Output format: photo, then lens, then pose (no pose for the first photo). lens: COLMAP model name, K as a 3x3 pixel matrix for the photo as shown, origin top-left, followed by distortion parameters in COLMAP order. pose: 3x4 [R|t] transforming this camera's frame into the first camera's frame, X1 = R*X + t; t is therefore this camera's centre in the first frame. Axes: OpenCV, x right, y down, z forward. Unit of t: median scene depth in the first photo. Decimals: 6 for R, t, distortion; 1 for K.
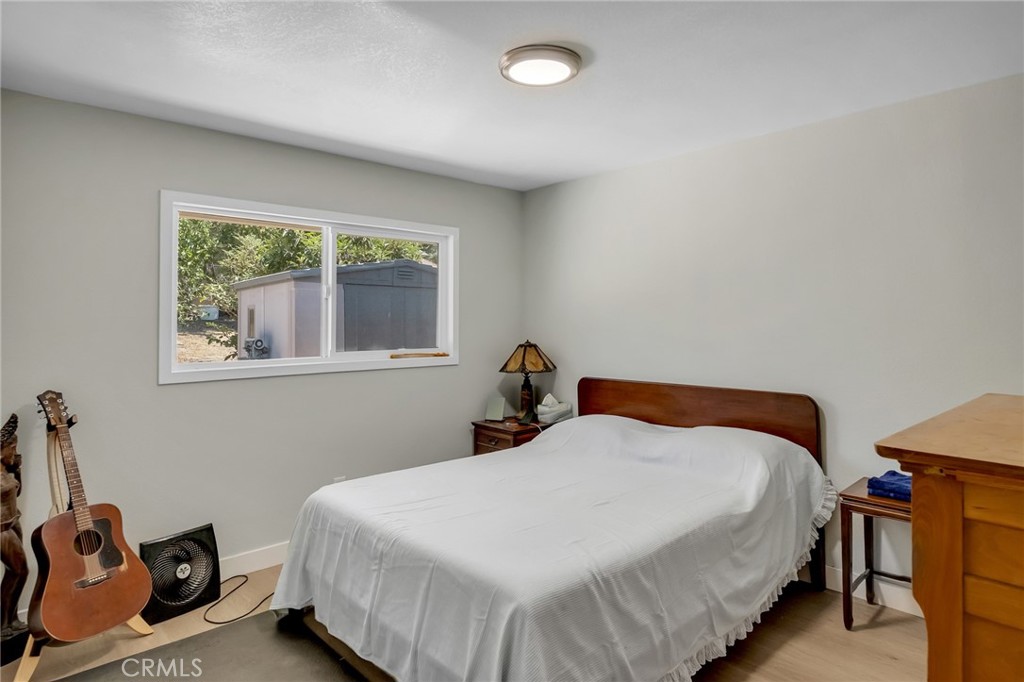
lens RADIAL K [[536.3, 0, 495.0], [0, 536.3, 318.4], [0, 0, 1]] dist [-0.003272, 0.000063]
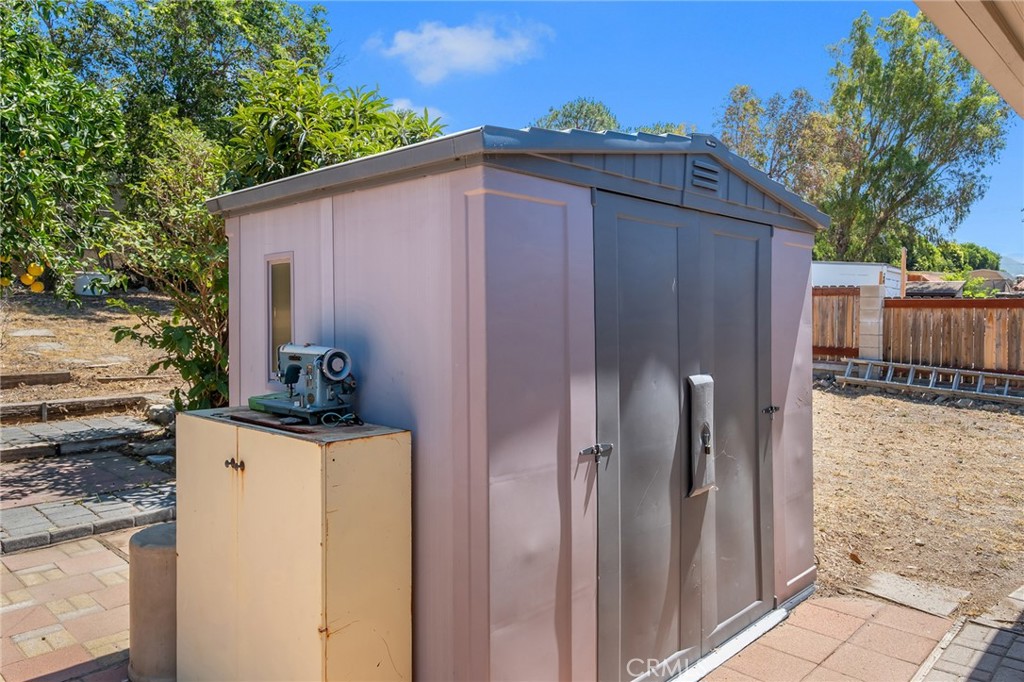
lens RADIAL K [[679.1, 0, 512.2], [0, 679.1, 336.3], [0, 0, 1]] dist [0.002148, -0.000515]
pose [[0.996994, 0.009879, 0.076841, -0.241451], [-0.013957, 0.998512, 0.052707, 0.003965], [-0.076206, -0.053621, 0.995649, 0.380130]]
